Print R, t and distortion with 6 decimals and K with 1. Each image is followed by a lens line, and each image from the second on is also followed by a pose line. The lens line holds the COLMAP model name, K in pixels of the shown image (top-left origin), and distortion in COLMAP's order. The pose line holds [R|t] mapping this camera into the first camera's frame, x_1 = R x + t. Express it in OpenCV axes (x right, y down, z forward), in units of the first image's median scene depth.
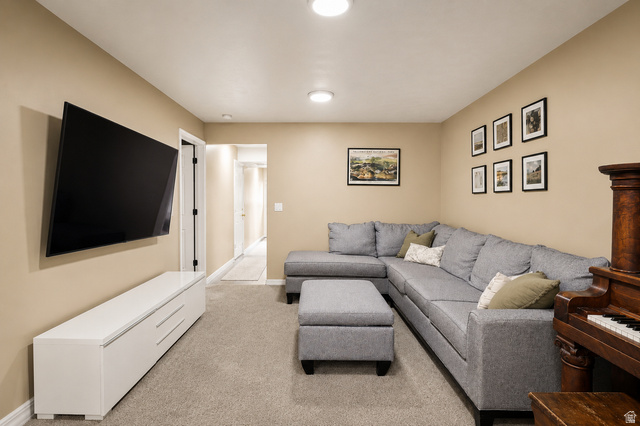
lens RADIAL K [[326.7, 0, 306.2], [0, 326.7, 209.6], [0, 0, 1]] dist [0.002129, 0.000698]
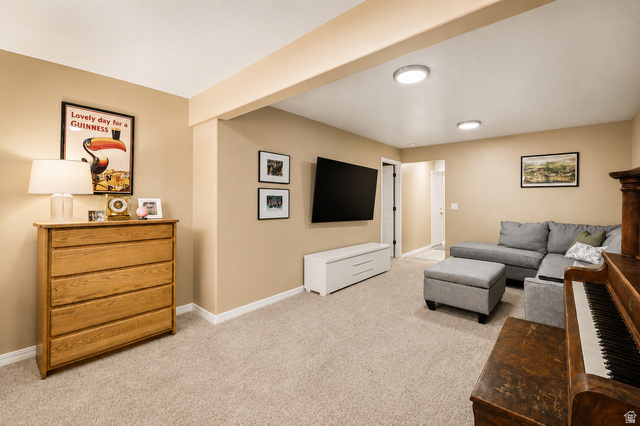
lens RADIAL K [[265.0, 0, 320.3], [0, 265.0, 208.6], [0, 0, 1]] dist [-0.000324, -0.000109]
pose [[0.750516, 0.025076, -0.660376, 0.229442], [-0.028145, 0.999586, 0.005969, 0.010979], [0.660252, 0.014106, 0.750911, -0.169579]]
